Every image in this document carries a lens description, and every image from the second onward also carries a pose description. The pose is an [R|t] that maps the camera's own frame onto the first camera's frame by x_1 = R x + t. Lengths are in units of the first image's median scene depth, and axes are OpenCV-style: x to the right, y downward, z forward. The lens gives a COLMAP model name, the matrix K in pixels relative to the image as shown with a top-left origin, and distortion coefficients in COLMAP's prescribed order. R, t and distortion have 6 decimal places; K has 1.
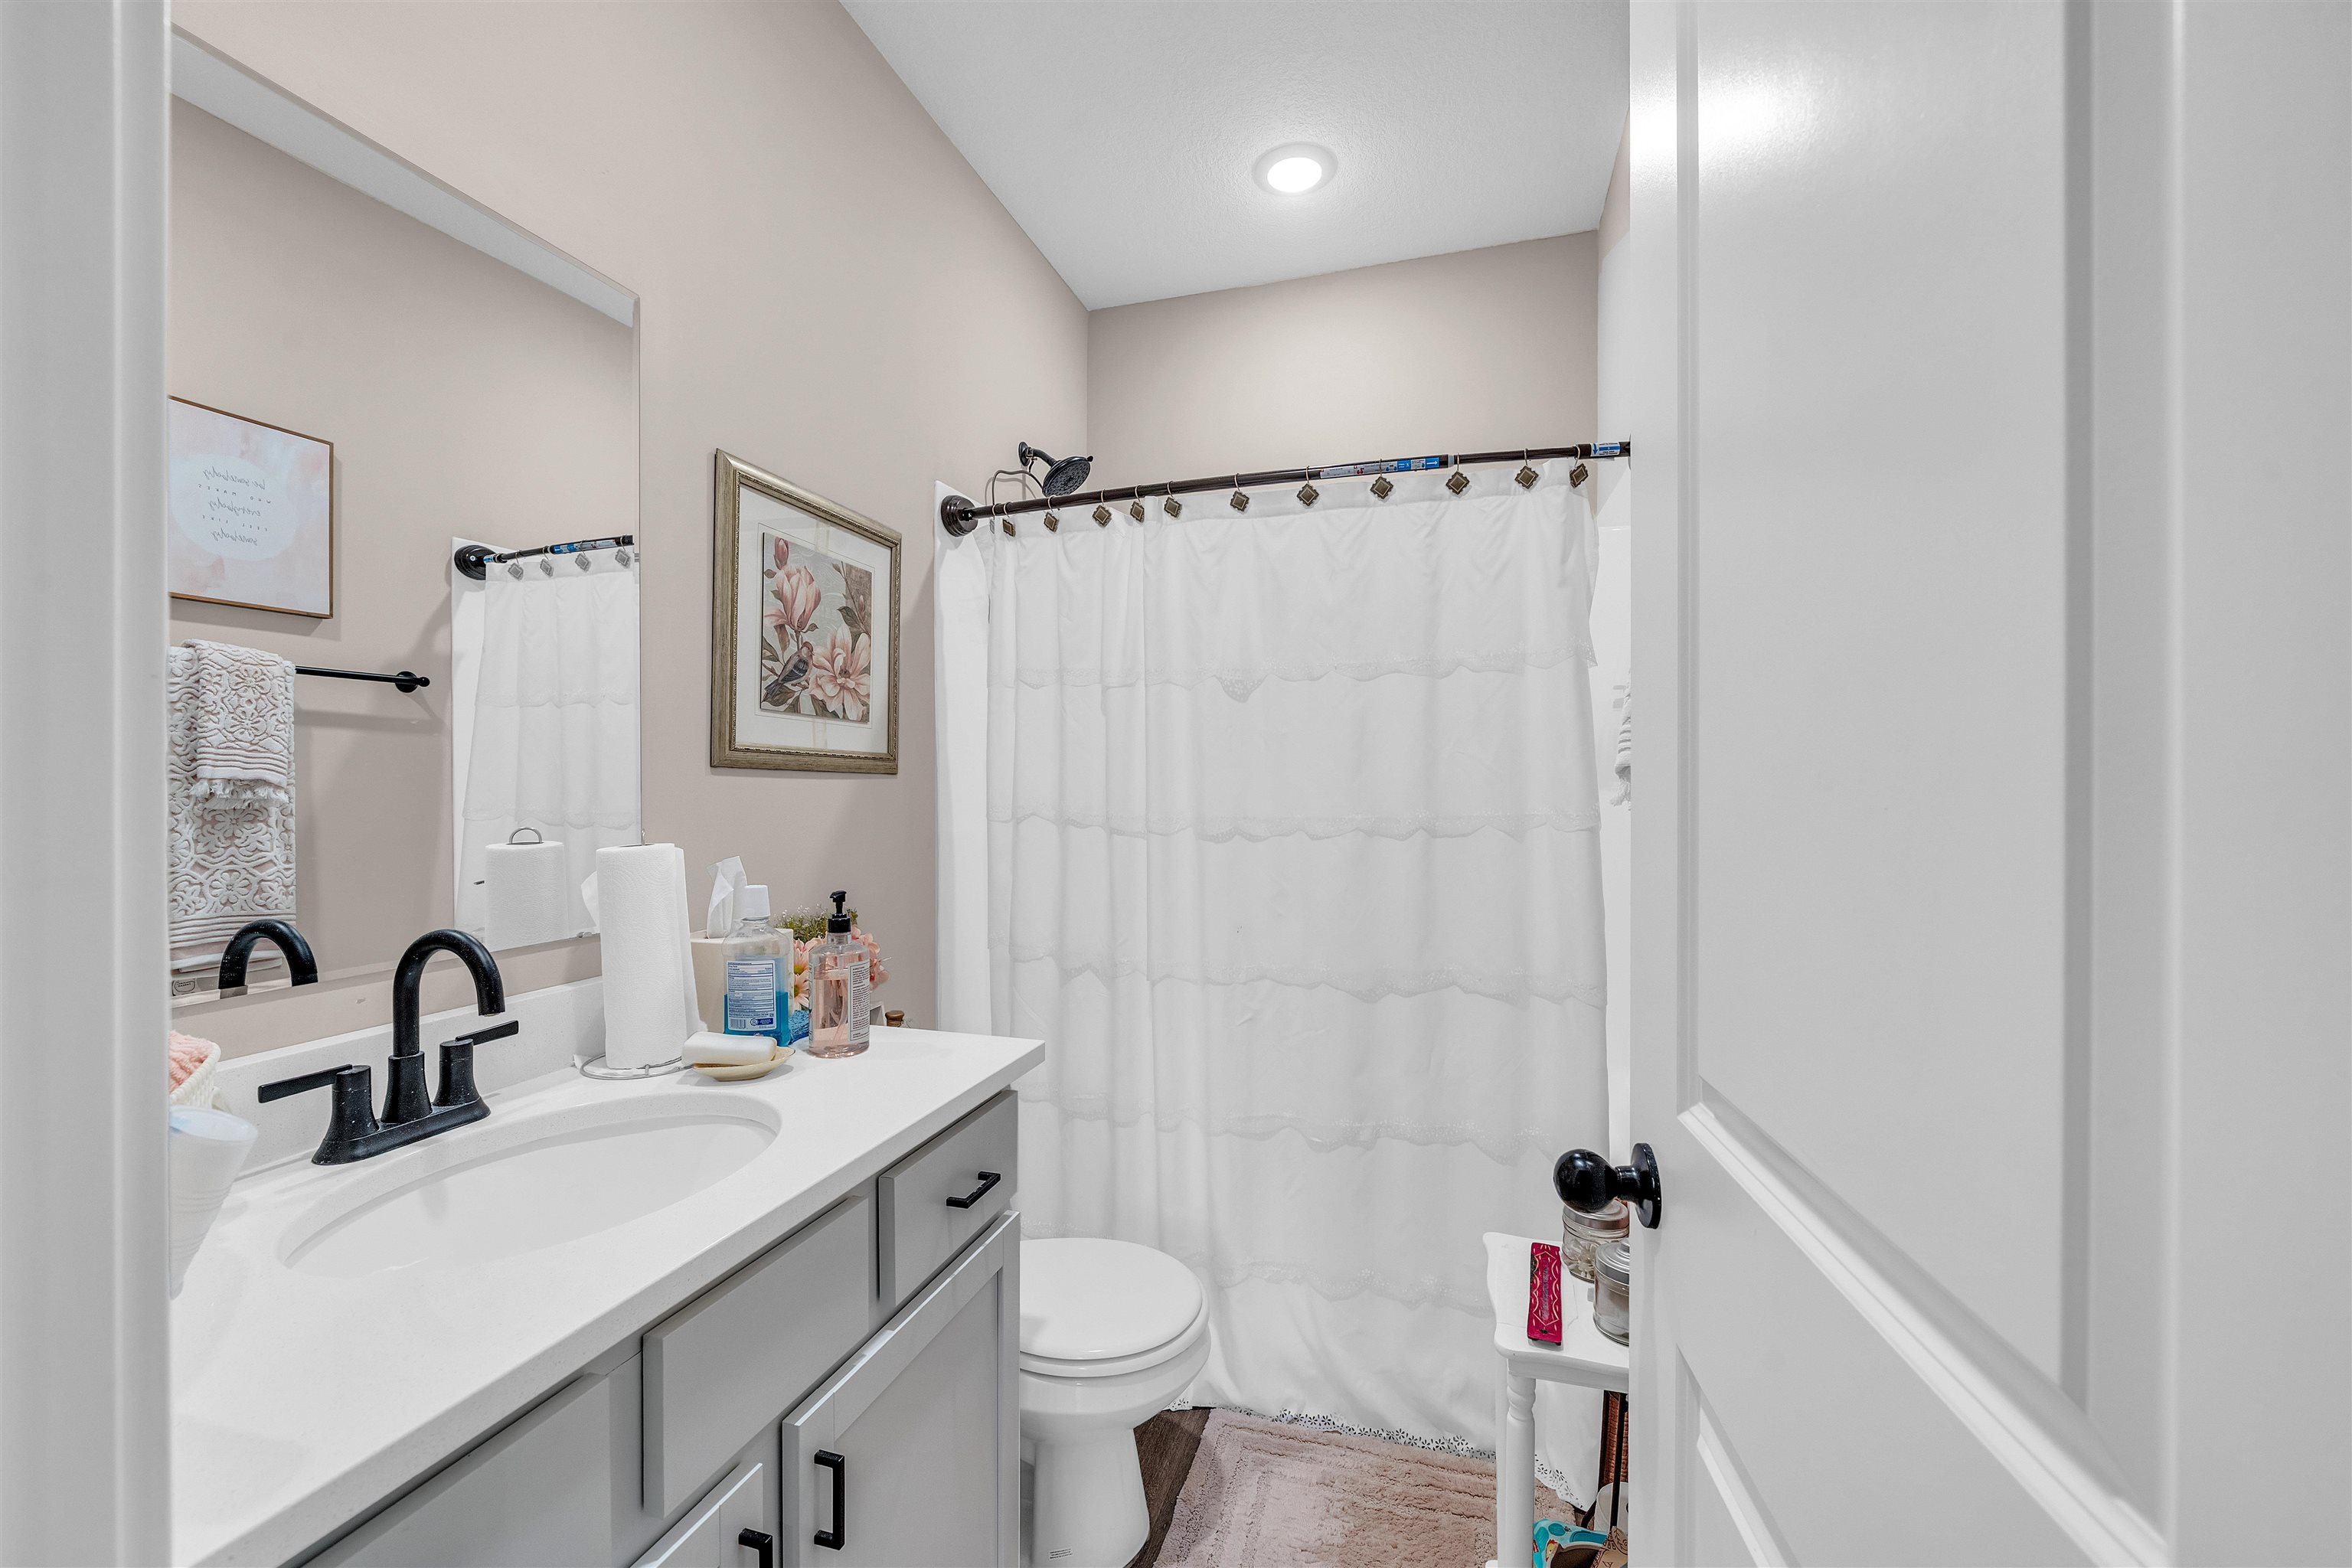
lens RADIAL K [[924.0, 0, 1170.7], [0, 924.0, 807.0], [0, 0, 1]] dist [-0.003663, -0.000171]
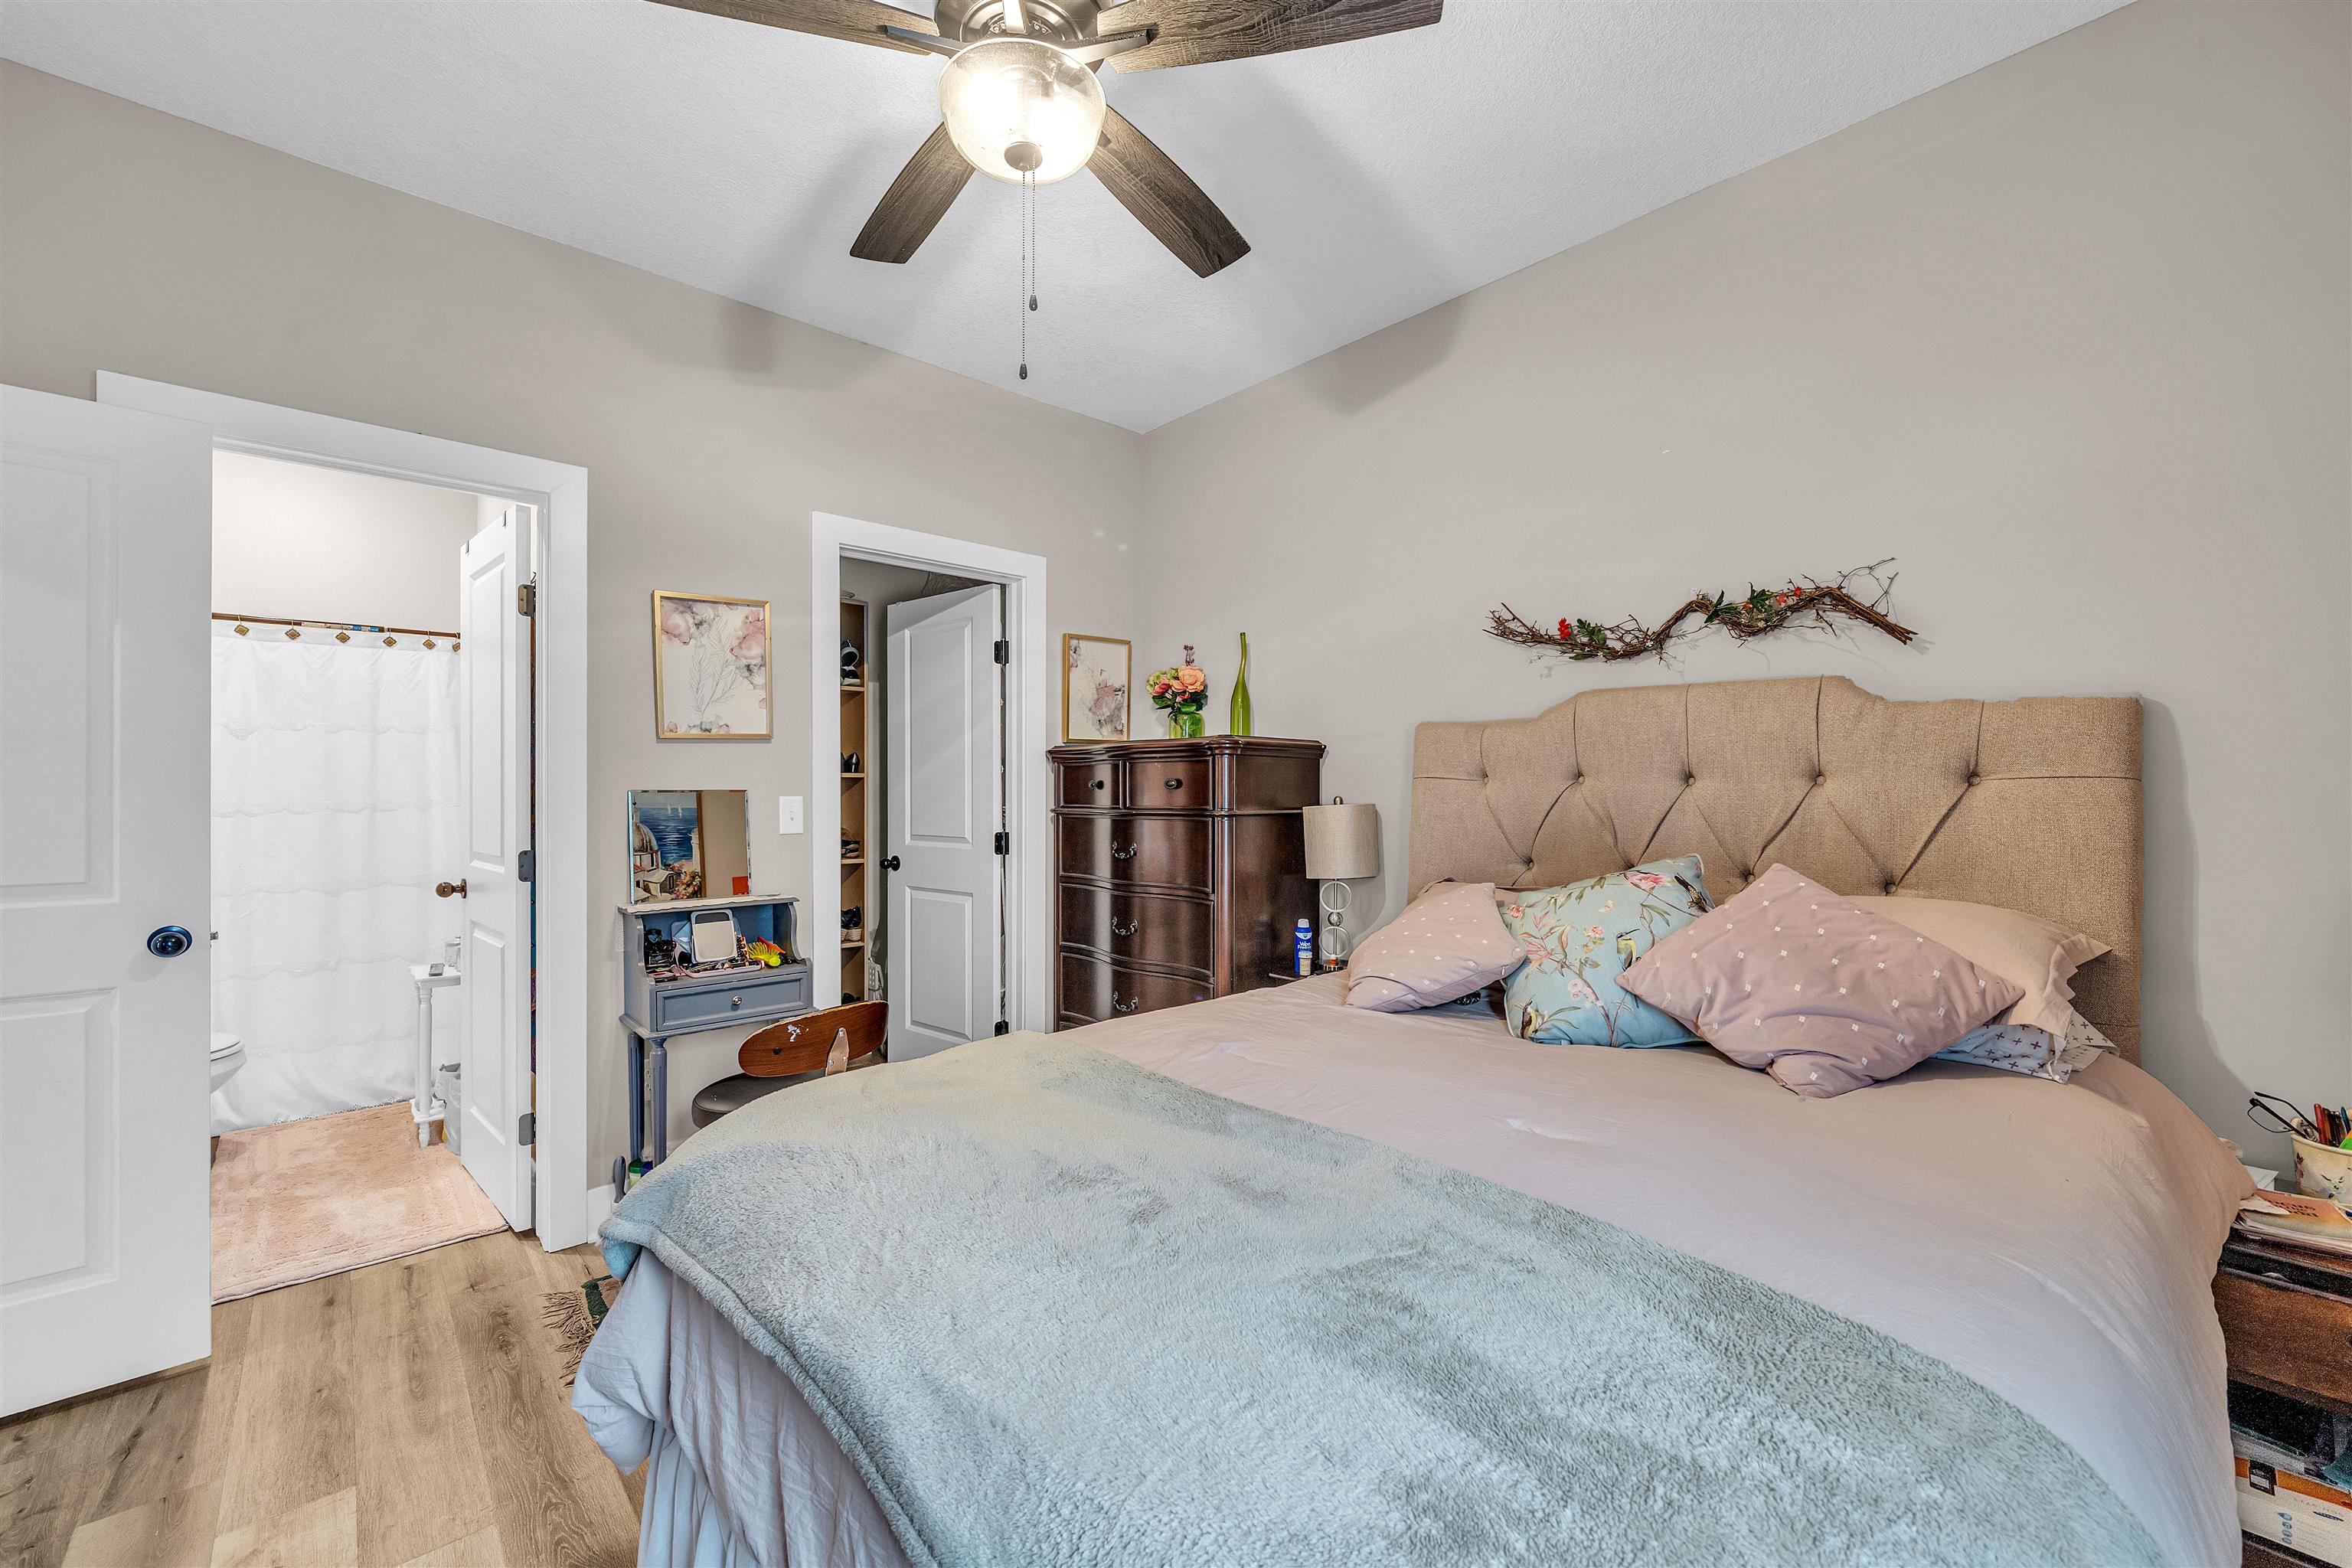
lens RADIAL K [[946.7, 0, 1178.3], [0, 946.7, 789.2], [0, 0, 1]] dist [-0.001725, 0.000007]
pose [[0.510860, -0.000357, 0.859664, -0.612029], [0.002819, 0.999995, -0.001260, -0.009462], [-0.859659, 0.003067, 0.510859, -1.612224]]
